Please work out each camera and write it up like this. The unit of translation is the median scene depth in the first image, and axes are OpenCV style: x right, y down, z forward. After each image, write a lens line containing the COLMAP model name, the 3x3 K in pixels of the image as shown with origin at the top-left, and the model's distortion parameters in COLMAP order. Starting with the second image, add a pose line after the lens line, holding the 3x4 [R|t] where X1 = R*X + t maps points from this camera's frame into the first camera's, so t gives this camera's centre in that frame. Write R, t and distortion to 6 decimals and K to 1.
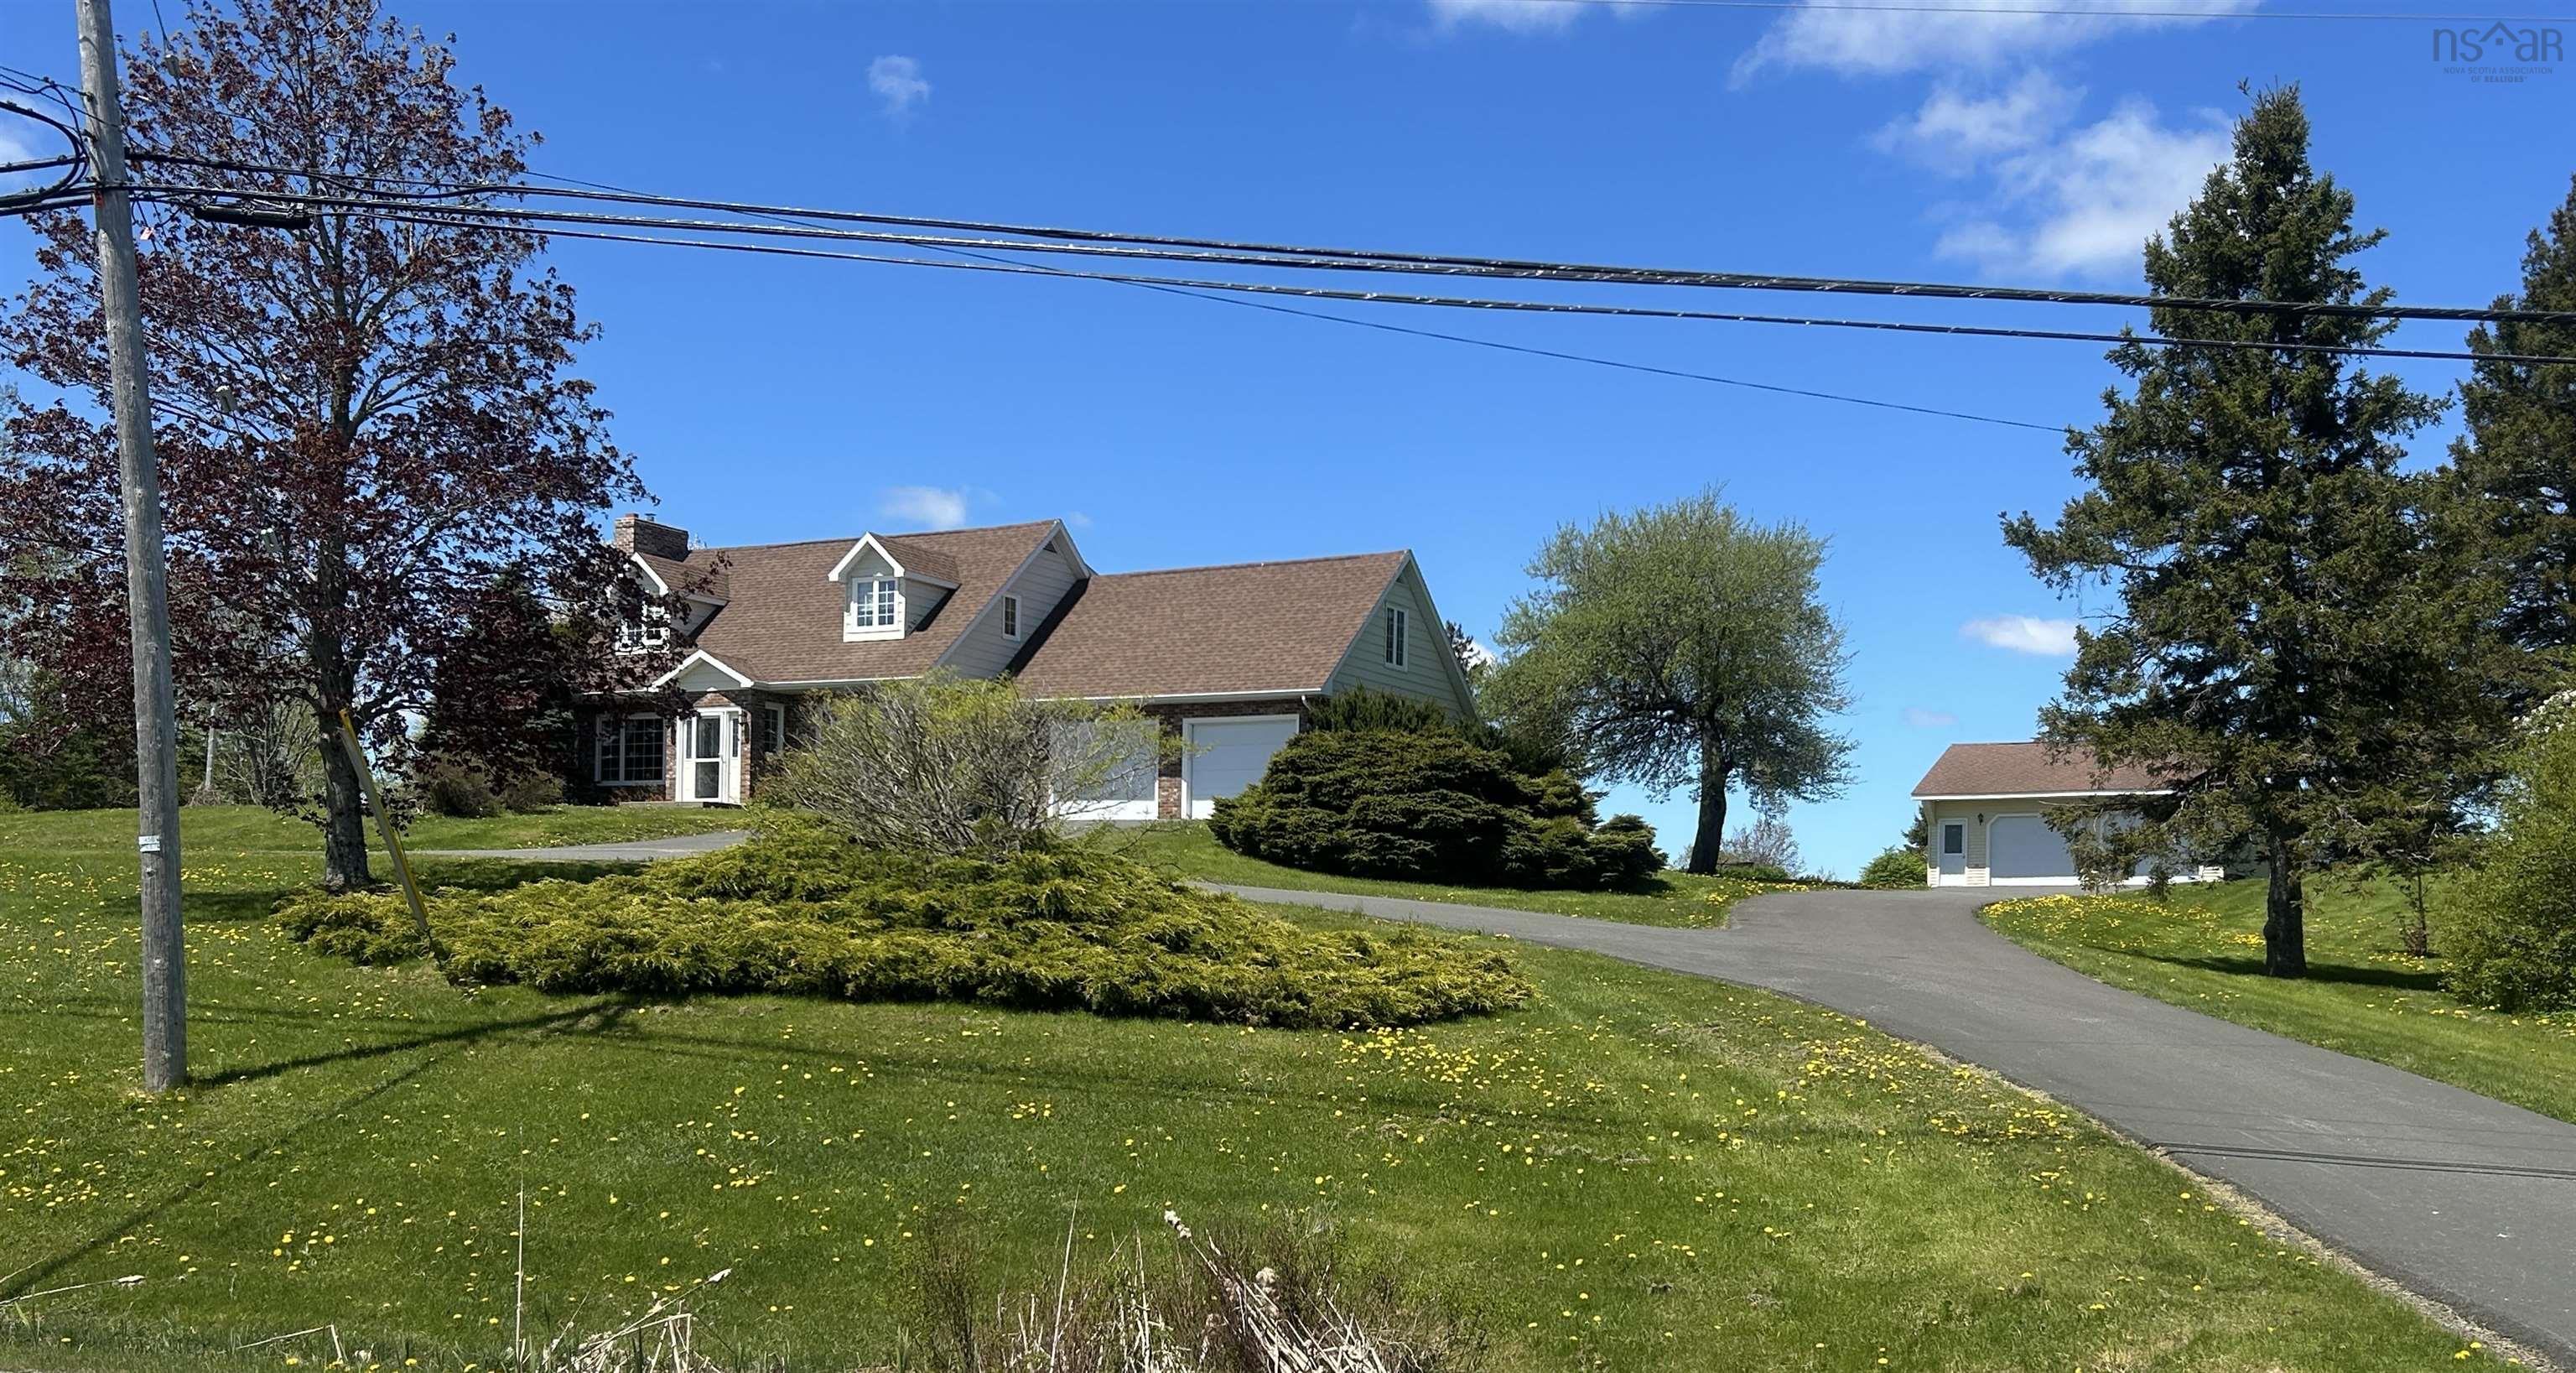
lens RADIAL K [[2392.3, 0, 1358.3], [0, 2392.3, 947.8], [0, 0, 1]] dist [0.004391, 0.000000]
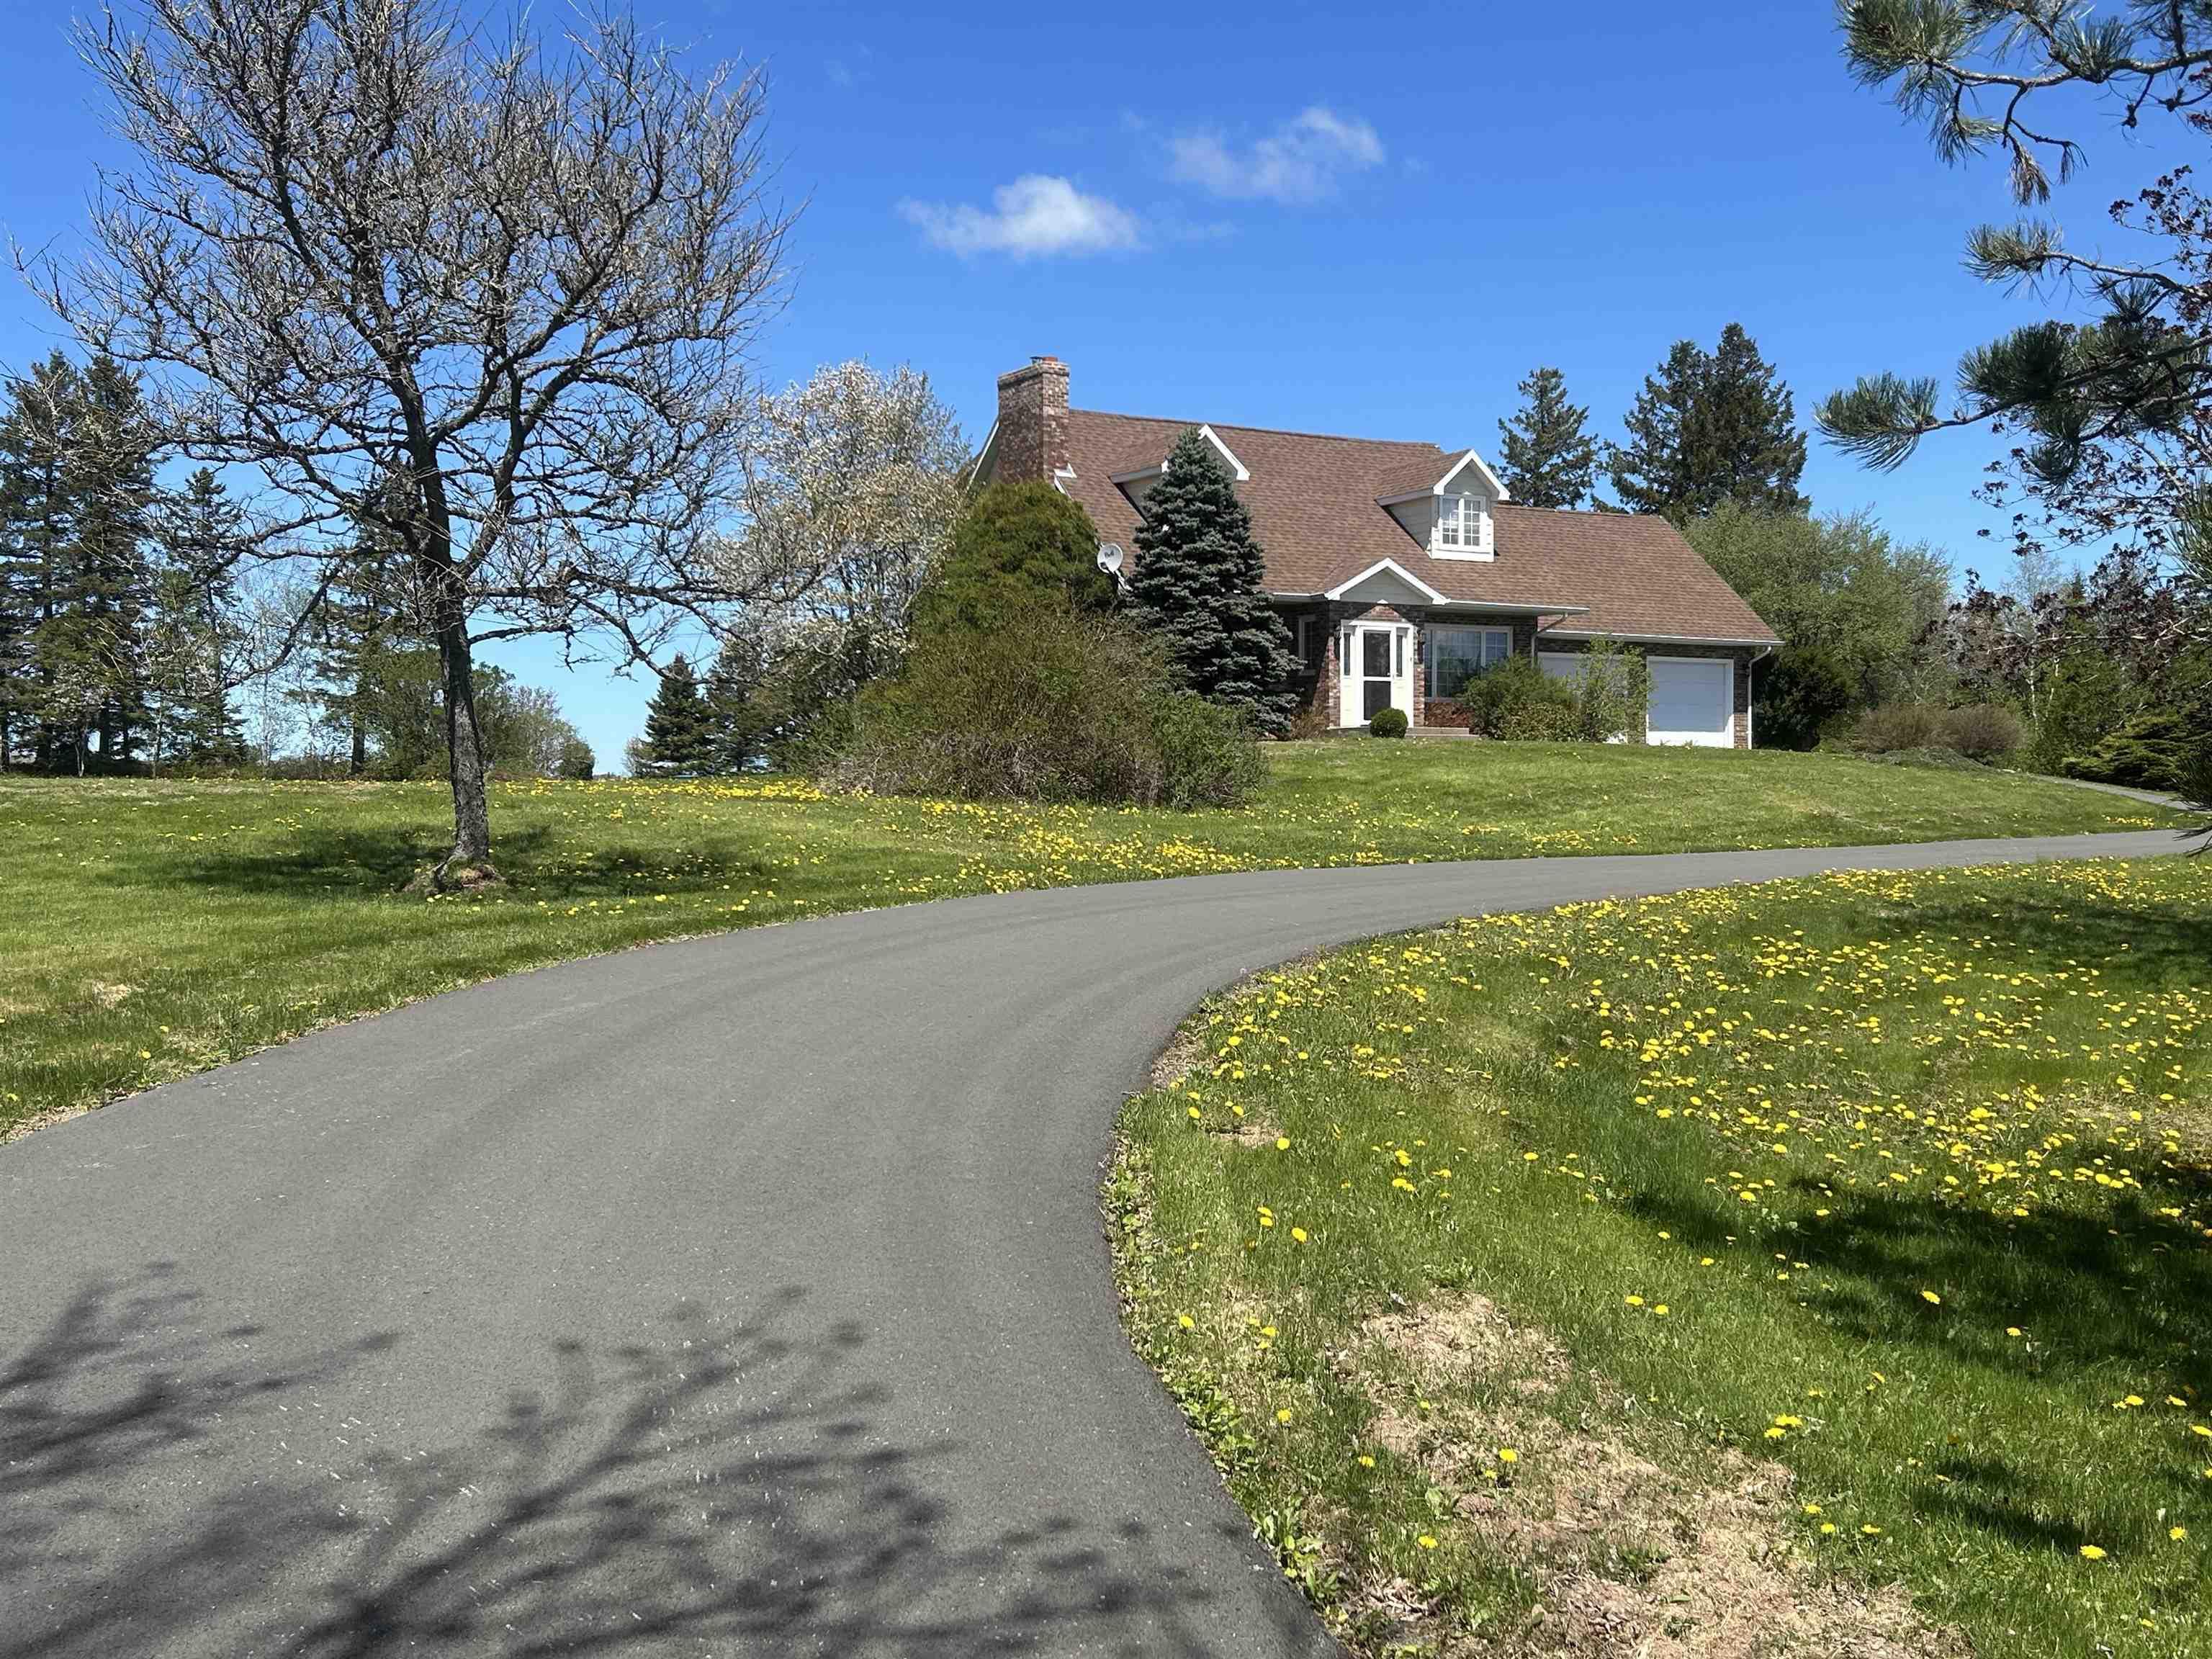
lens RADIAL K [[2295.2, 0, 1112.9], [0, 2295.2, 852.0], [0, 0, 1]] dist [0.159879, 0.000000]
pose [[0.518752, -0.037437, 0.854105, -1.676610], [0.004219, 0.999141, 0.041231, -0.075896], [-0.854915, -0.017785, 0.518464, 0.976345]]
